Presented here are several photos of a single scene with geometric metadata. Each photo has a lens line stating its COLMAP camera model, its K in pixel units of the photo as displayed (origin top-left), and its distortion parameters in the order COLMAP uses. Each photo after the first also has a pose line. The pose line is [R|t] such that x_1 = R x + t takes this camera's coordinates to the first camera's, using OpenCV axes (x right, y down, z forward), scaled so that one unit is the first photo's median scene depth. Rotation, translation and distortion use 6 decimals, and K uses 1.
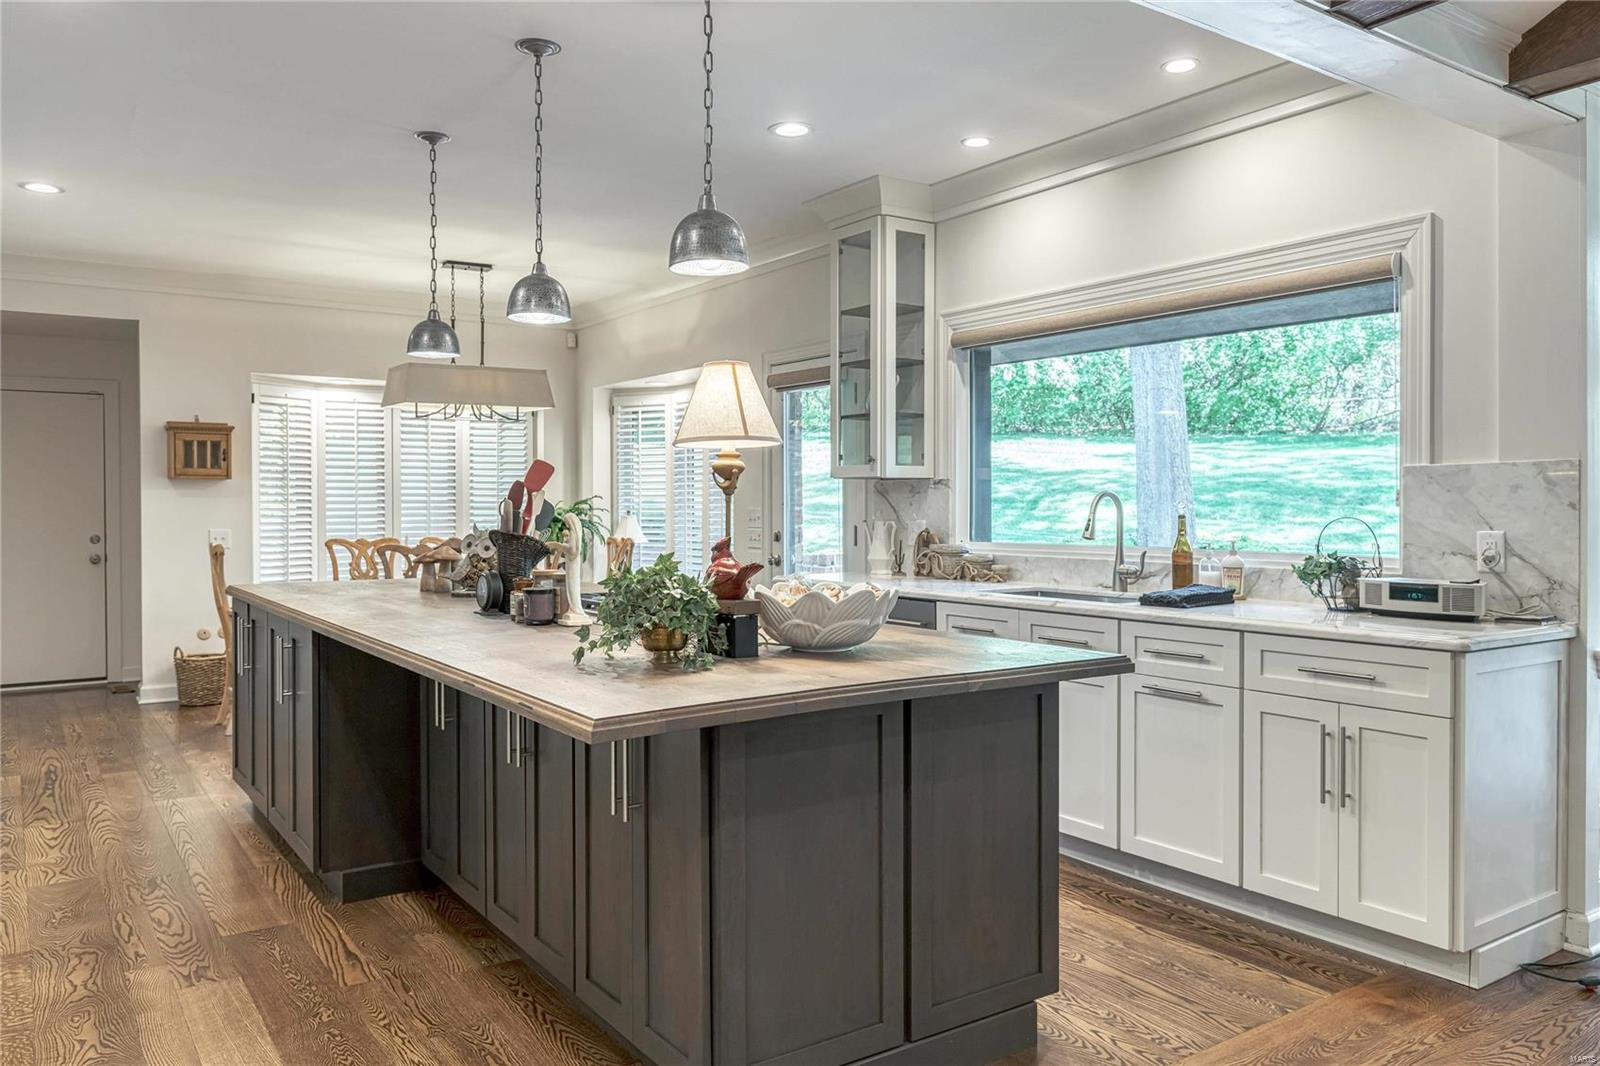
lens RADIAL K [[1127.8, 0, 762.5], [0, 1127.8, 518.9], [0, 0, 1]] dist [-0.003147, 0.006507]
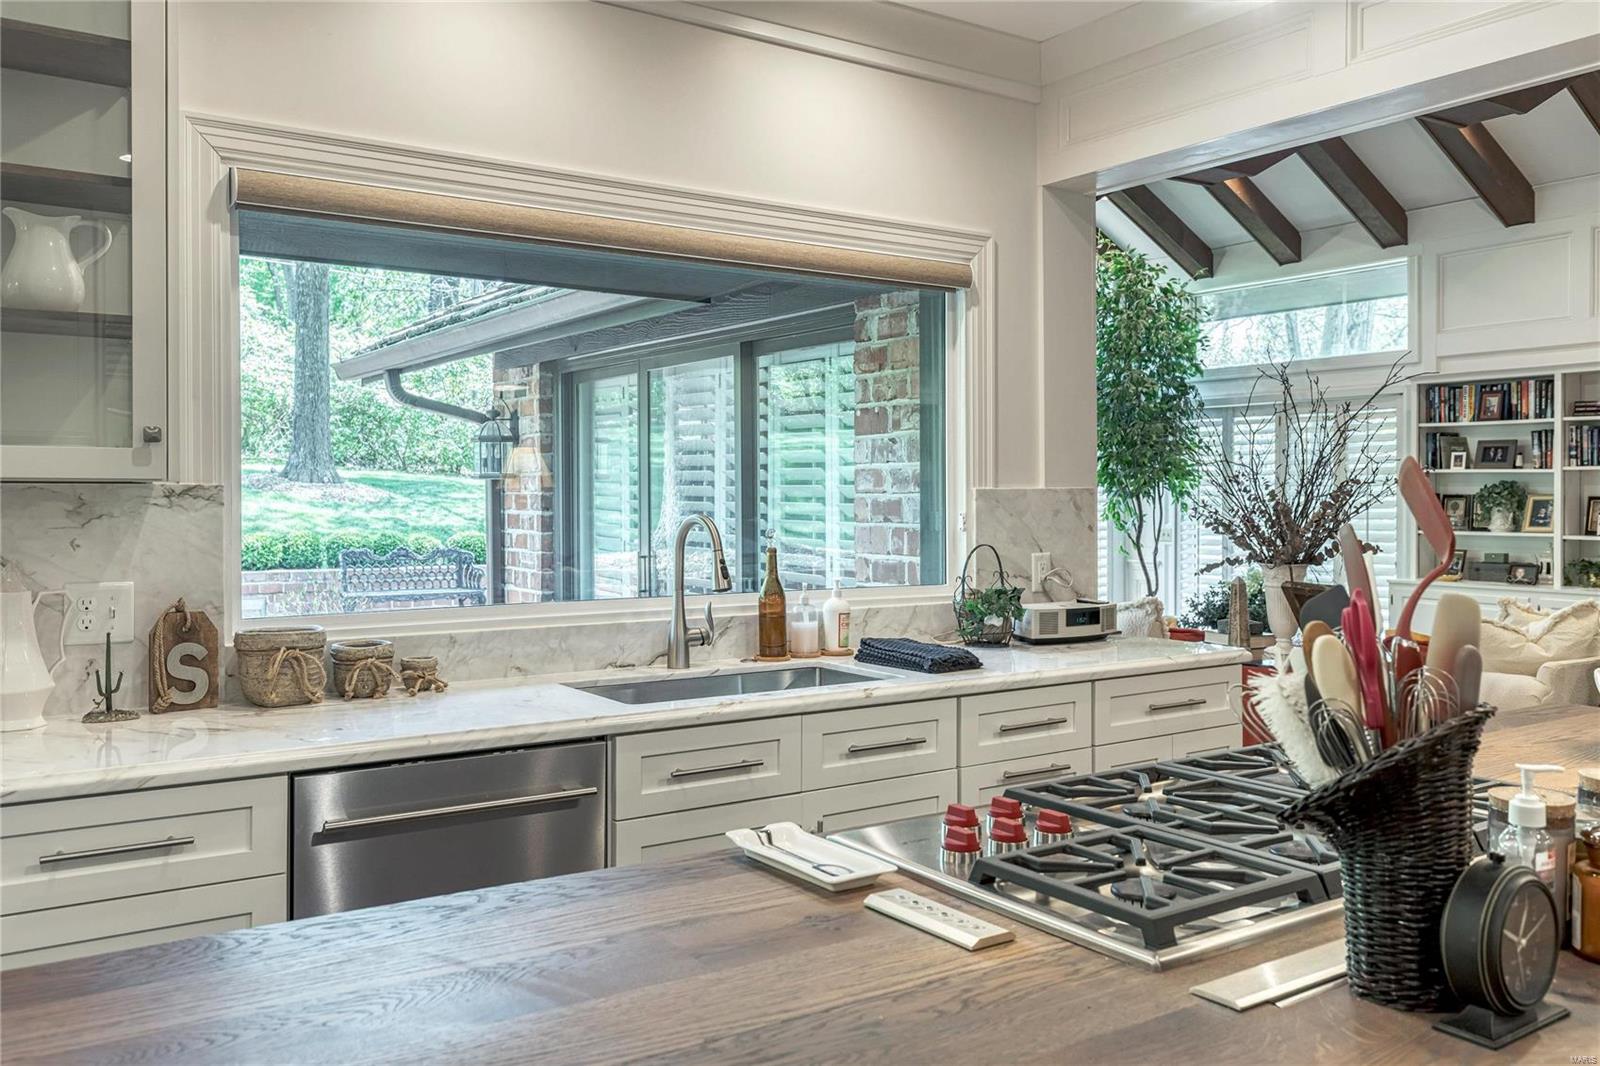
lens RADIAL K [[1310.8, 0, 790.3], [0, 1310.8, 506.8], [0, 0, 1]] dist [0.004841, 0.001655]
pose [[-0.010086, -0.009893, 0.999900, -0.578654], [0.011386, 0.999885, 0.010008, -0.047037], [-0.999884, 0.011486, -0.009972, 1.228888]]
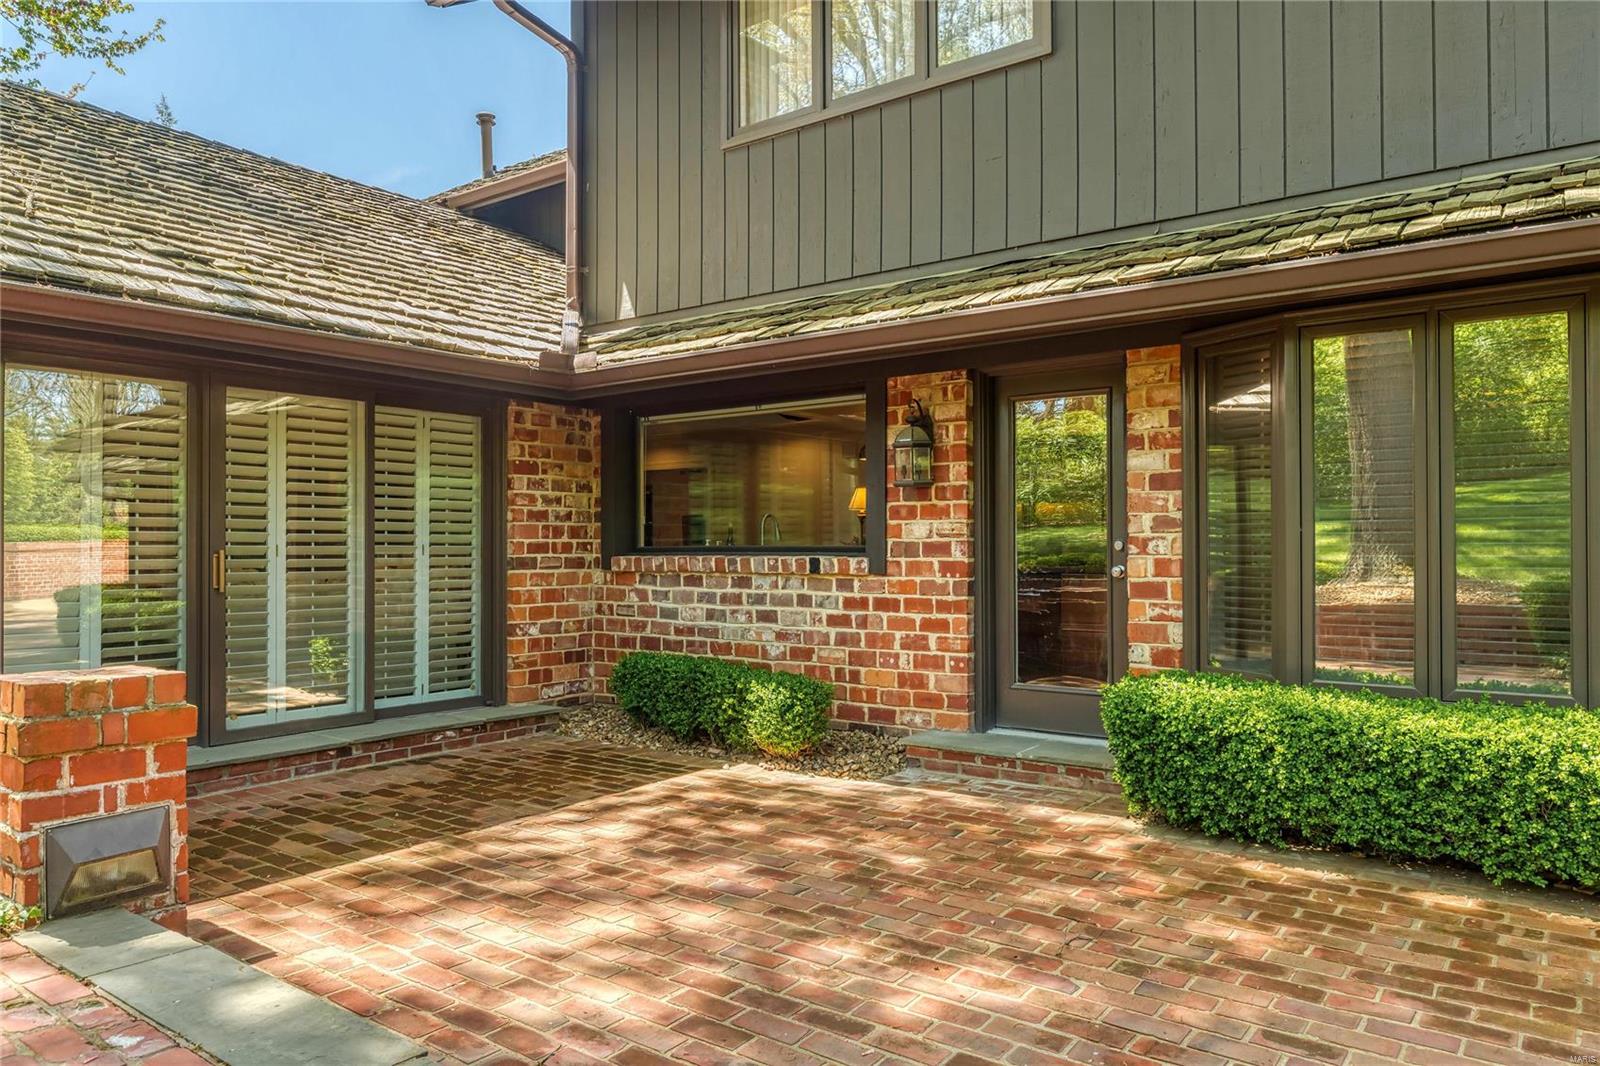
lens RADIAL K [[1117.3, 0, 800.1], [0, 1117.3, 534.1], [0, 0, 1]] dist [-0.003344, 0.007468]
pose [[-0.944254, 0.000210, -0.329216, 1.064865], [-0.001273, 0.999990, 0.004290, -0.001002], [0.329214, 0.004470, -0.944245, 3.440723]]
